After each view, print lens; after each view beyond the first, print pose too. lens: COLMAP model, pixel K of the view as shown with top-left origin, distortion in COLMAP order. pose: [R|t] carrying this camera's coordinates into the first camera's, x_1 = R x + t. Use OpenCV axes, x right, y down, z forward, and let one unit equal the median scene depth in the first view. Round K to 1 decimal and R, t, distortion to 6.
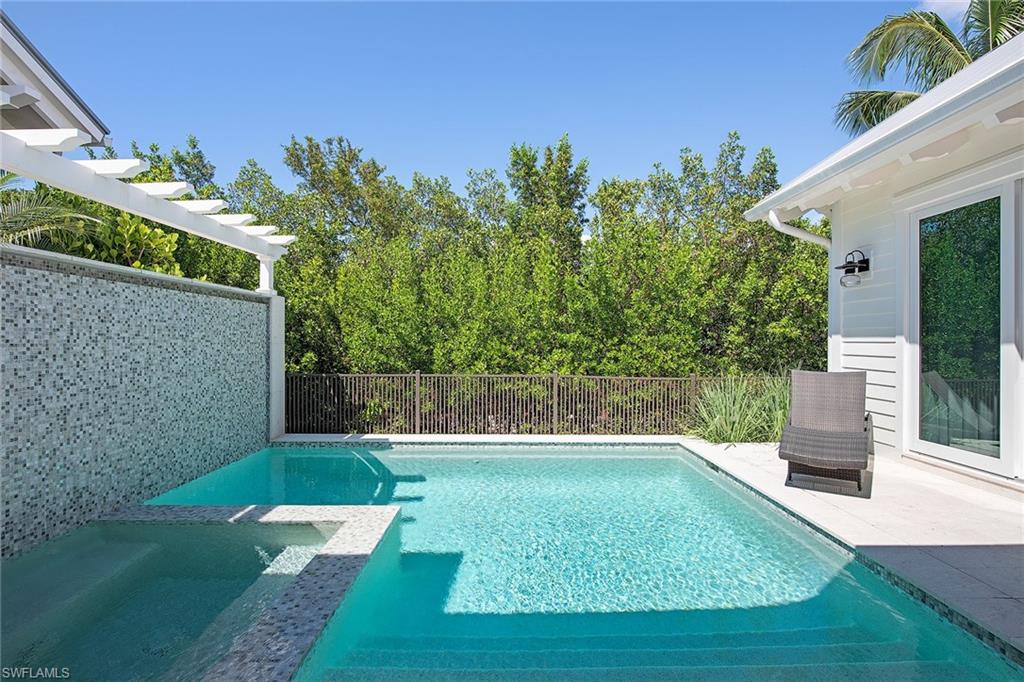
lens RADIAL K [[476.5, 0, 513.4], [0, 476.5, 345.9], [0, 0, 1]] dist [-0.003678, -0.000968]
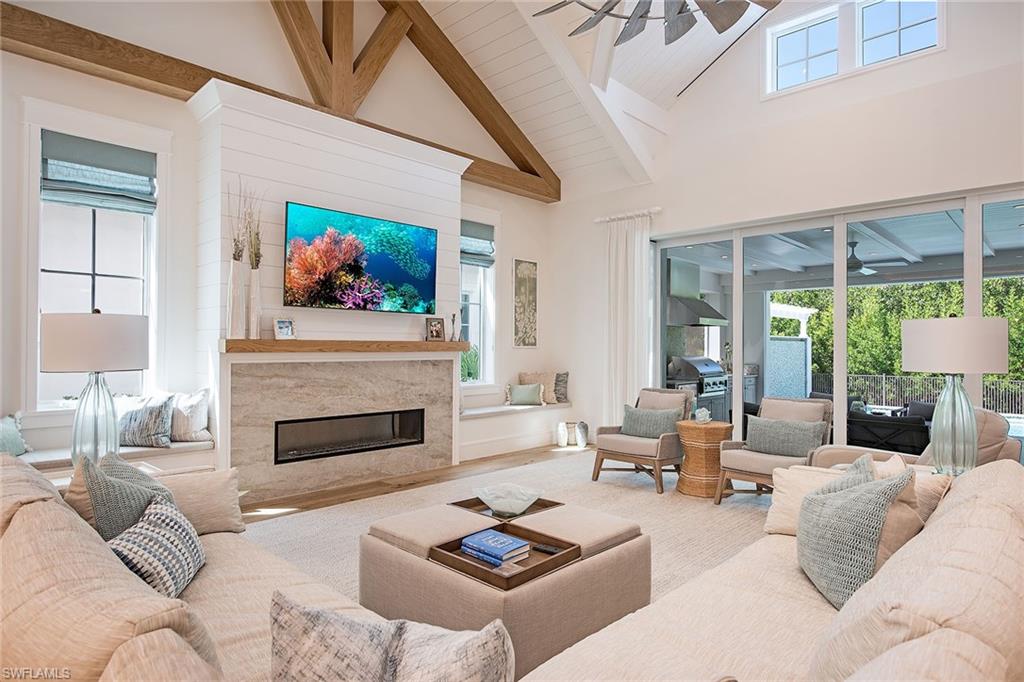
lens RADIAL K [[579.6, 0, 514.2], [0, 579.6, 343.0], [0, 0, 1]] dist [-0.001846, -0.003019]
pose [[0.714012, -0.009386, -0.700071, 0.331711], [-0.008668, 0.999715, -0.022244, -0.007384], [0.700080, 0.021951, 0.713727, -1.531505]]
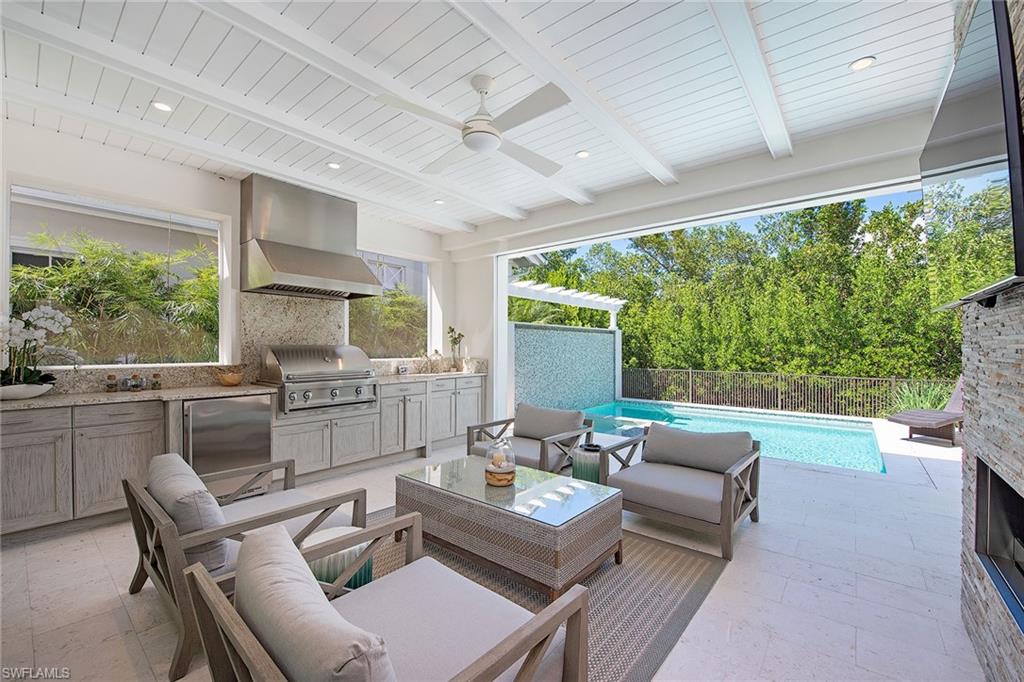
lens RADIAL K [[423.8, 0, 506.5], [0, 423.8, 346.2], [0, 0, 1]] dist [-0.016076, -0.000920]
pose [[0.763475, -0.005271, -0.645816, 0.261794], [-0.005301, 0.999882, -0.014428, -0.003716], [0.645816, 0.014439, 0.763357, -0.585406]]
